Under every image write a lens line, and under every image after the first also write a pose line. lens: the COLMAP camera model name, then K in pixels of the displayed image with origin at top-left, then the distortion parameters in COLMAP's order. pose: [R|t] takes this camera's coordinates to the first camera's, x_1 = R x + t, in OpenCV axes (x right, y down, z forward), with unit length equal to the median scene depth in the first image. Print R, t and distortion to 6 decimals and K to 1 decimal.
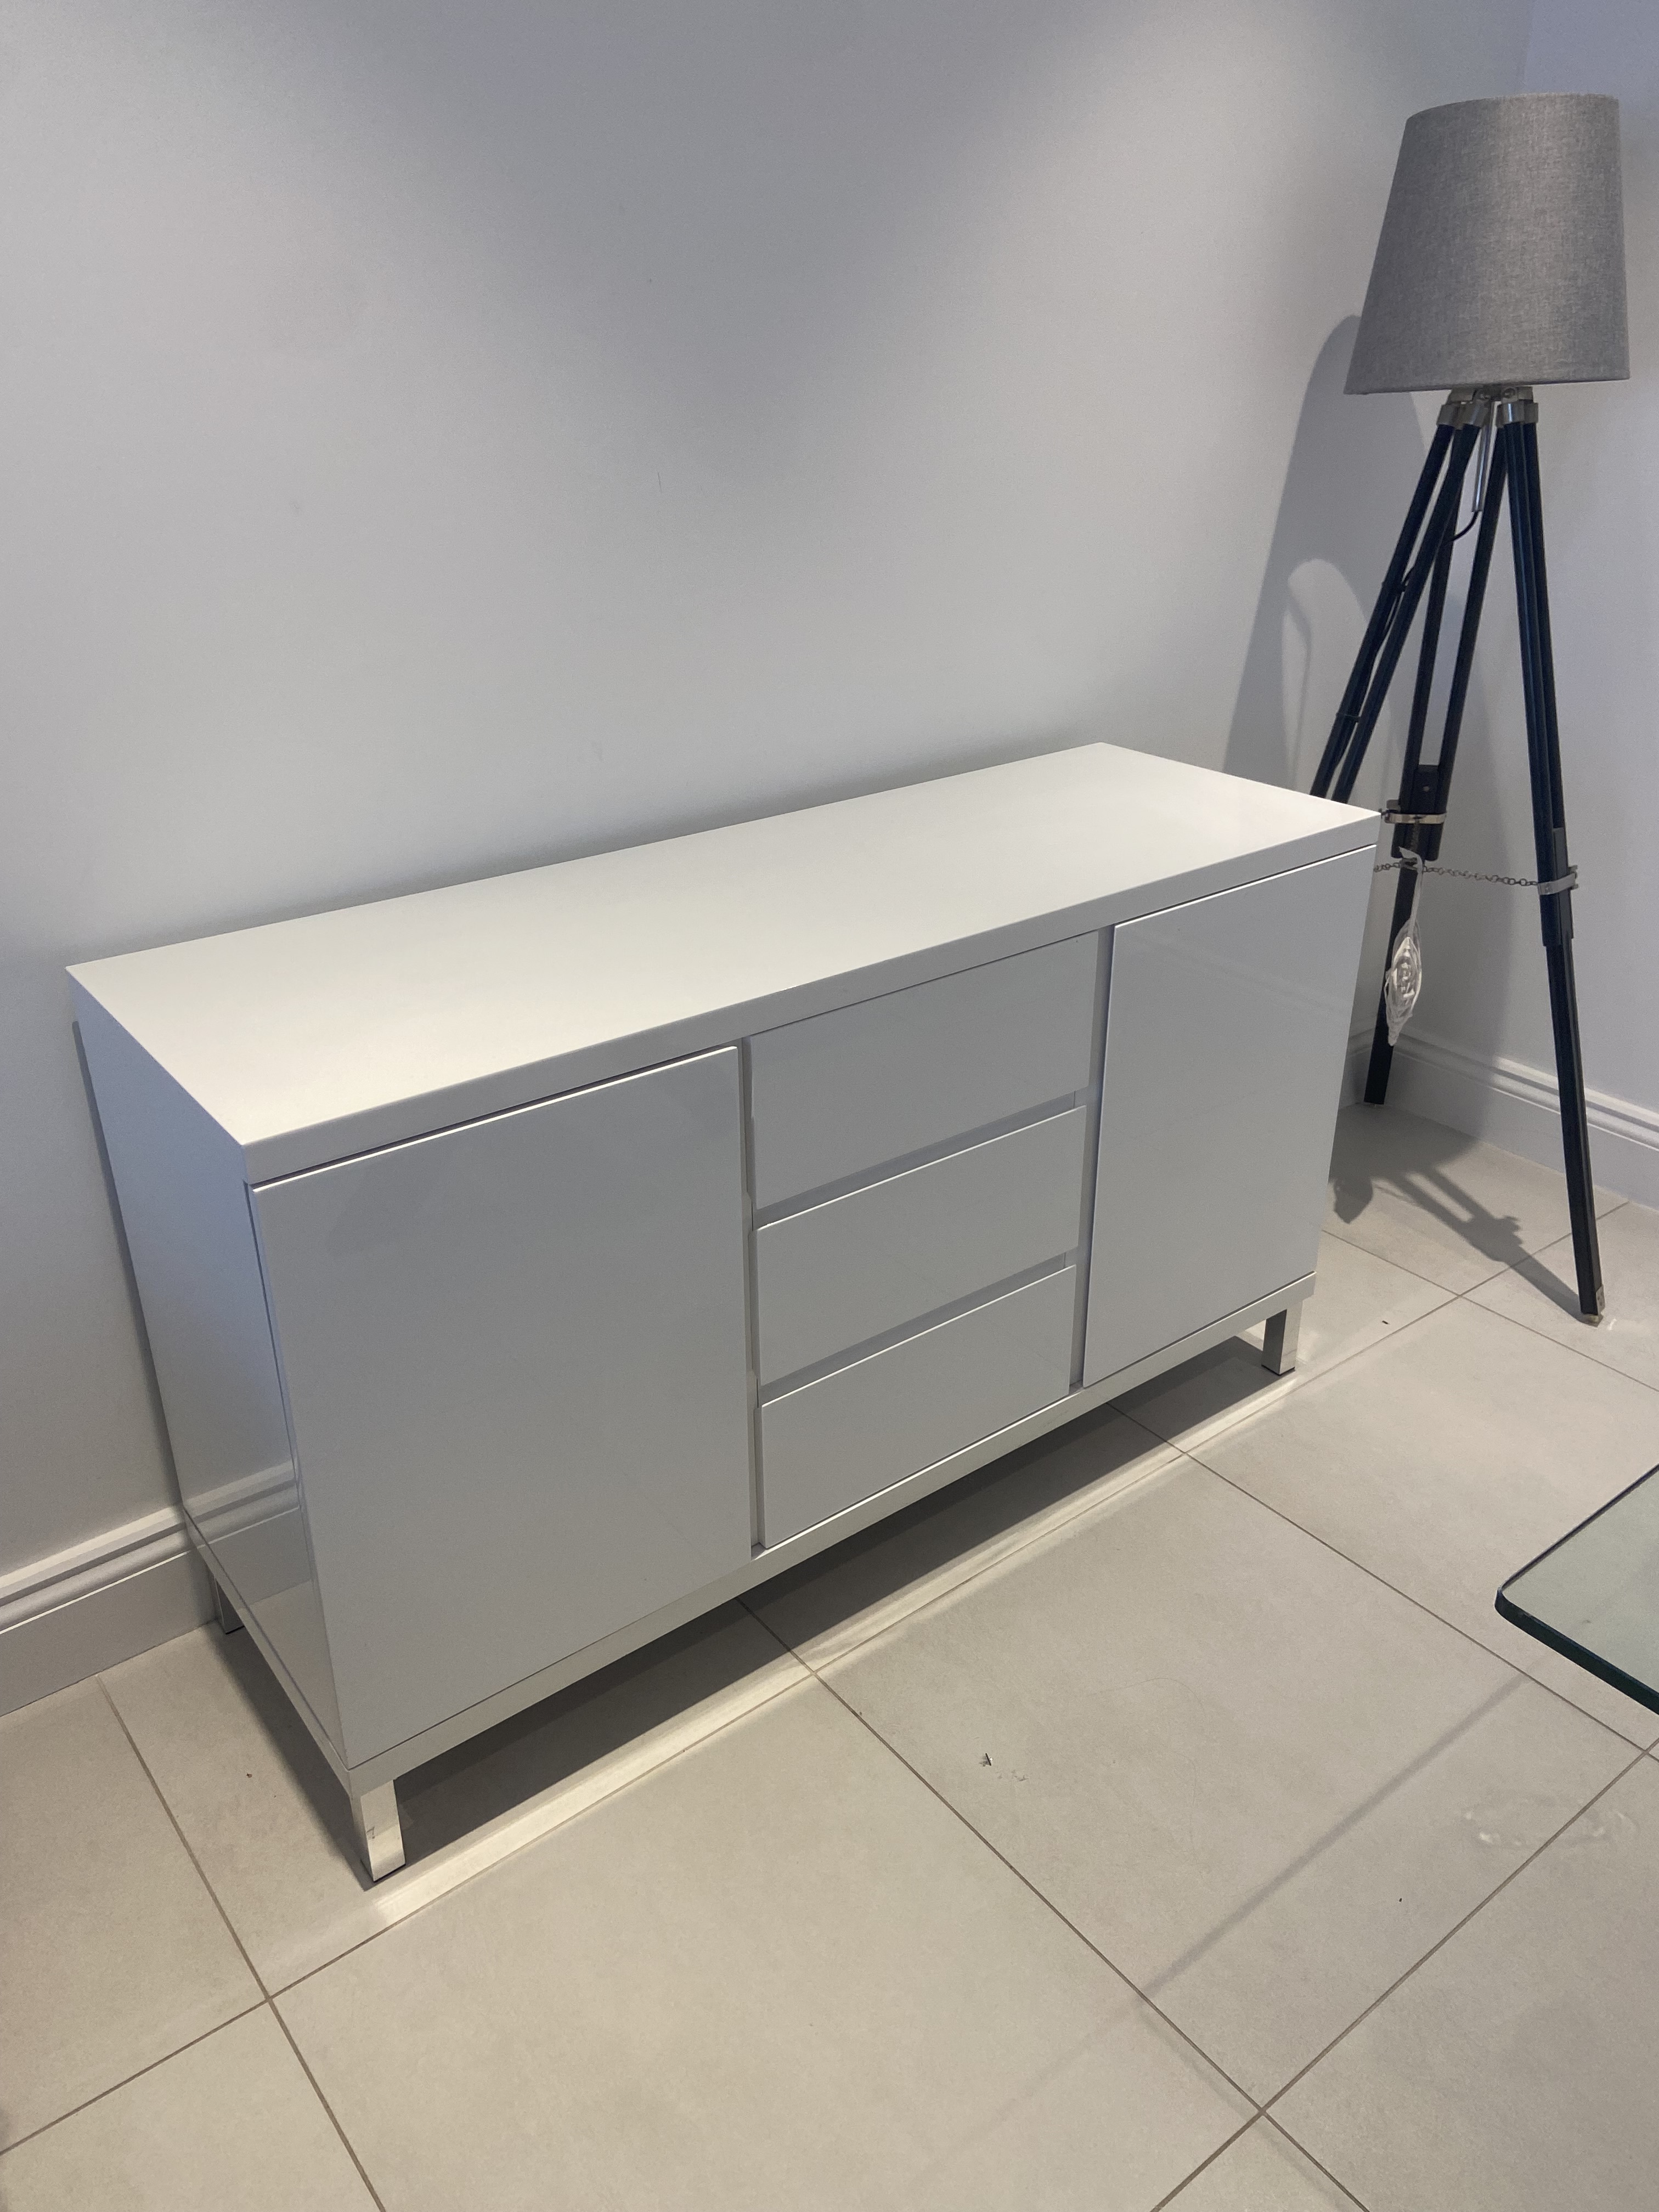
lens RADIAL K [[1686.8, 0, 829.5], [0, 1686.8, 1106.0], [0, 0, 1]] dist [0.027504, -0.000722]
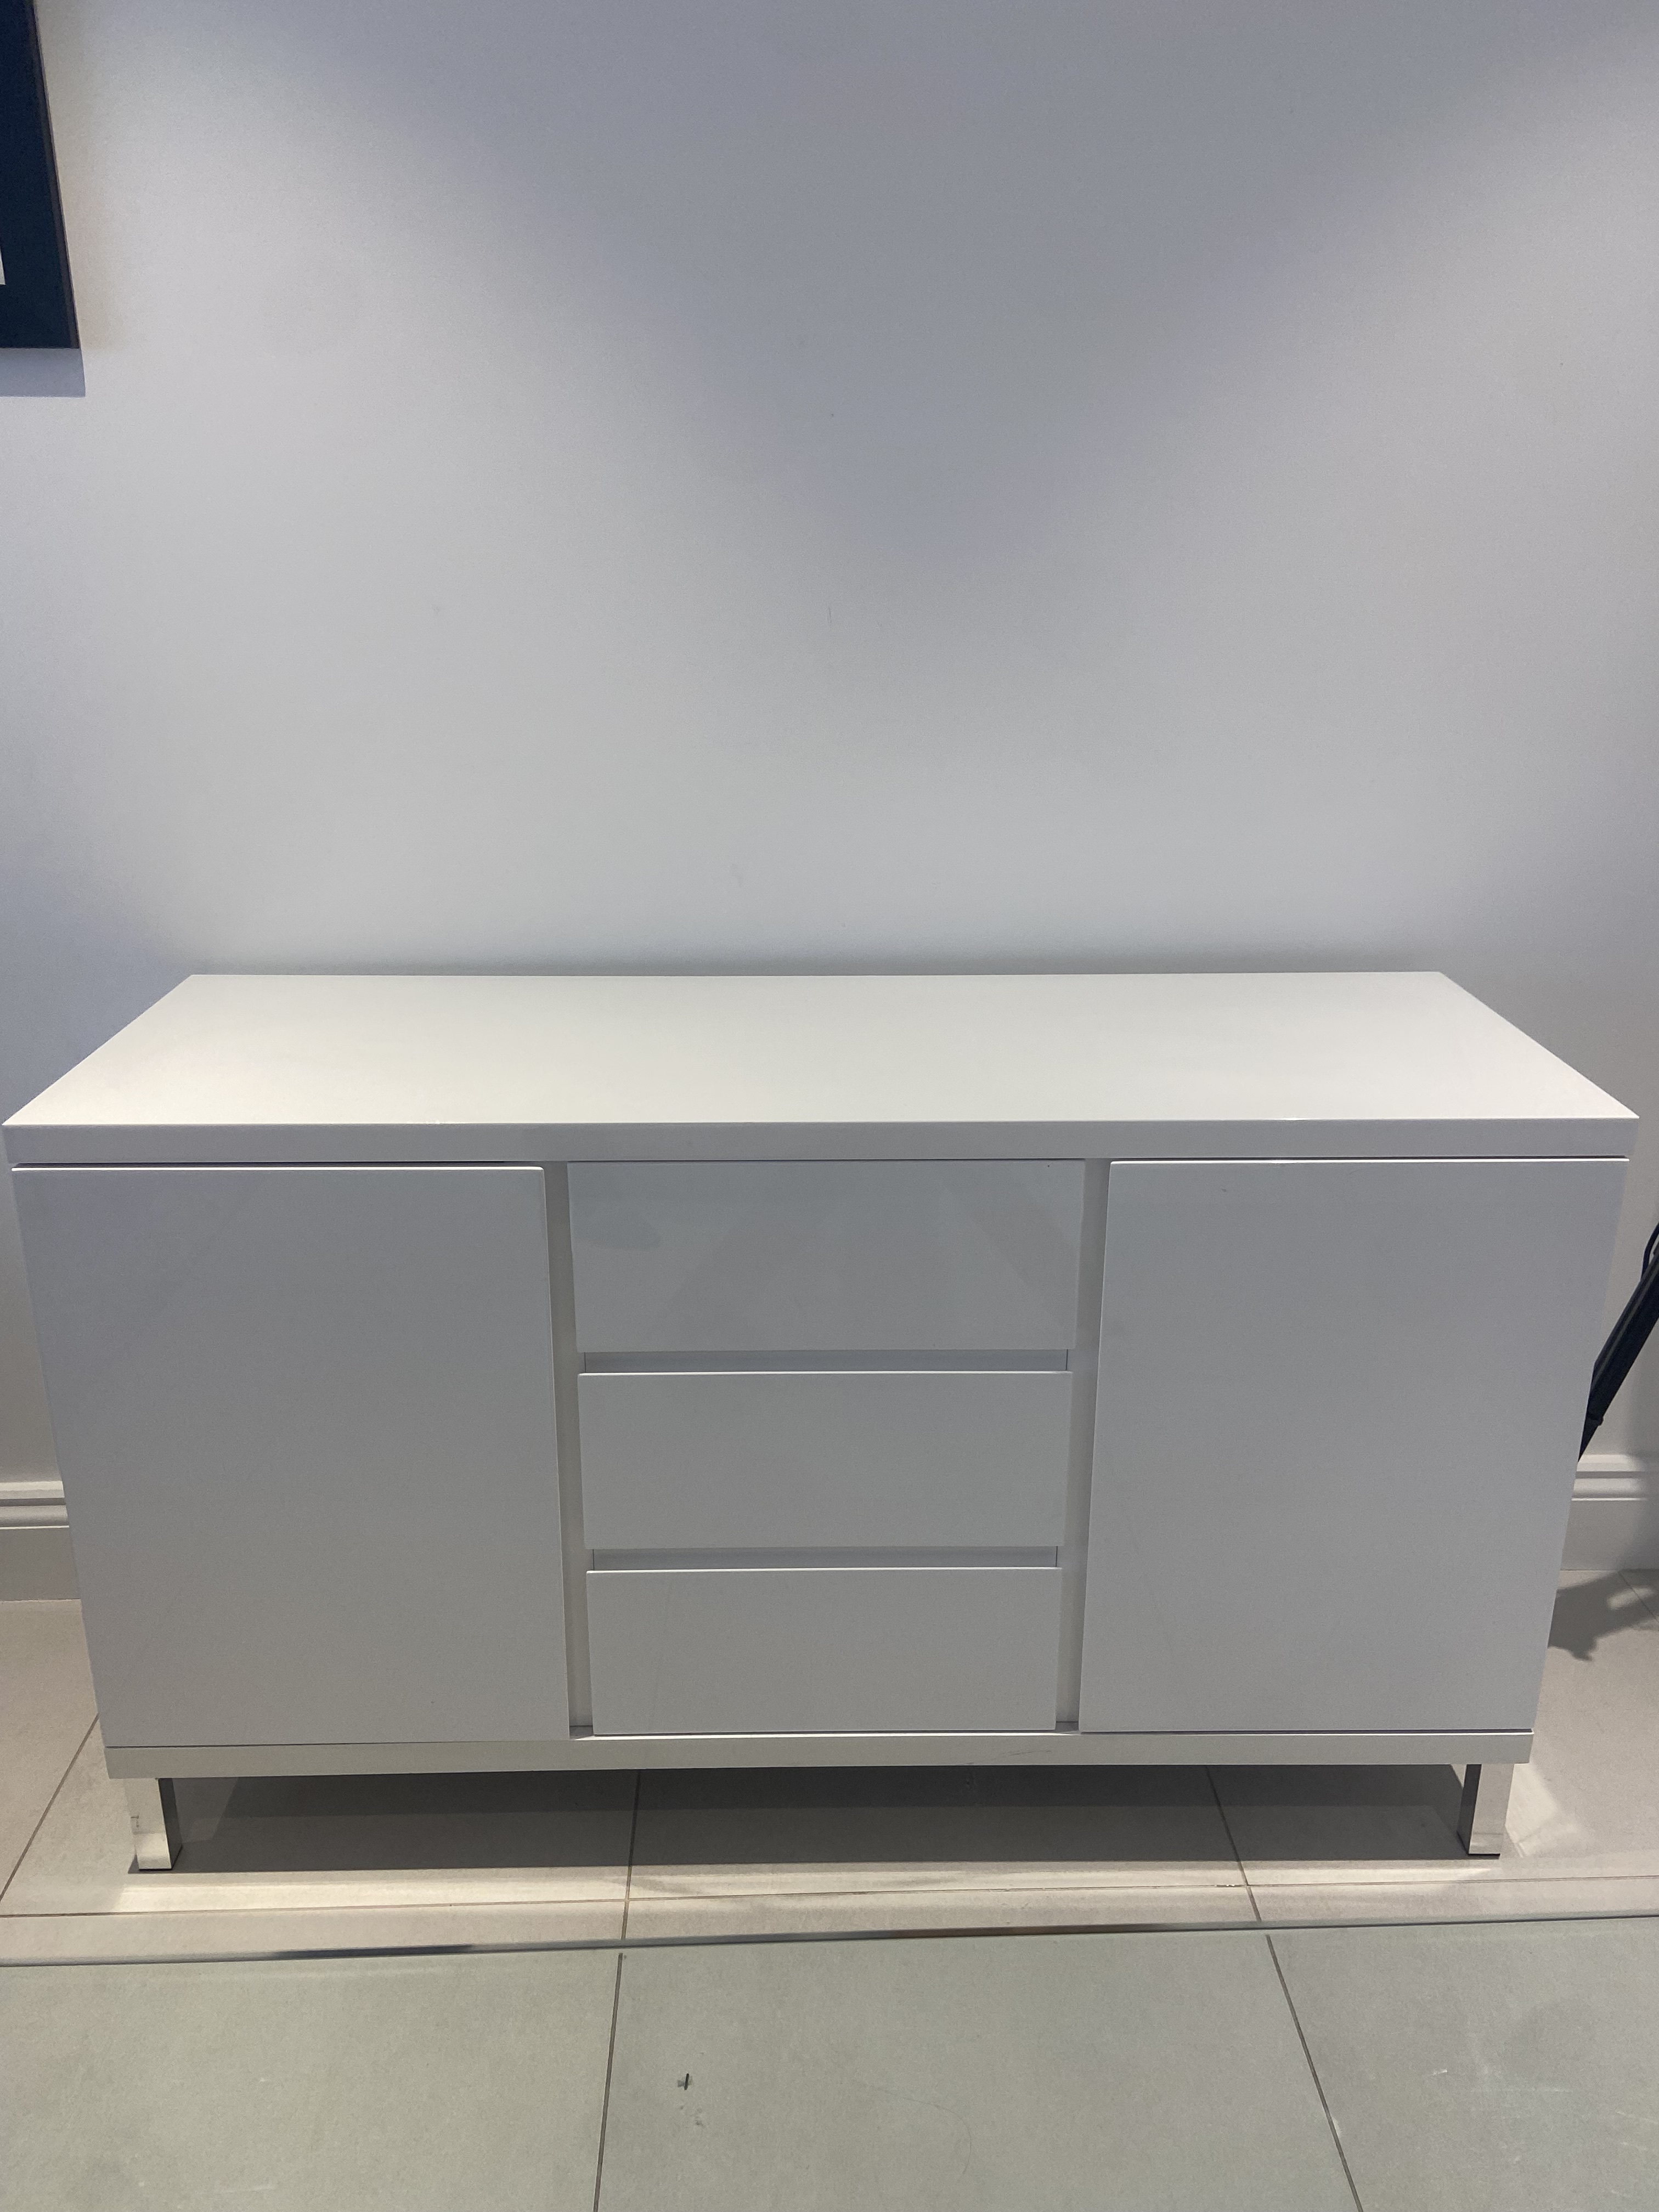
lens RADIAL K [[1742.1, 0, 829.5], [0, 1742.1, 1106.0], [0, 0, 1]] dist [0.000337, -0.000221]
pose [[0.803912, 0.213041, -0.555283, 0.512489], [-0.271715, 0.962072, -0.024266, -0.074928], [0.529052, 0.170387, 0.831307, 0.232617]]
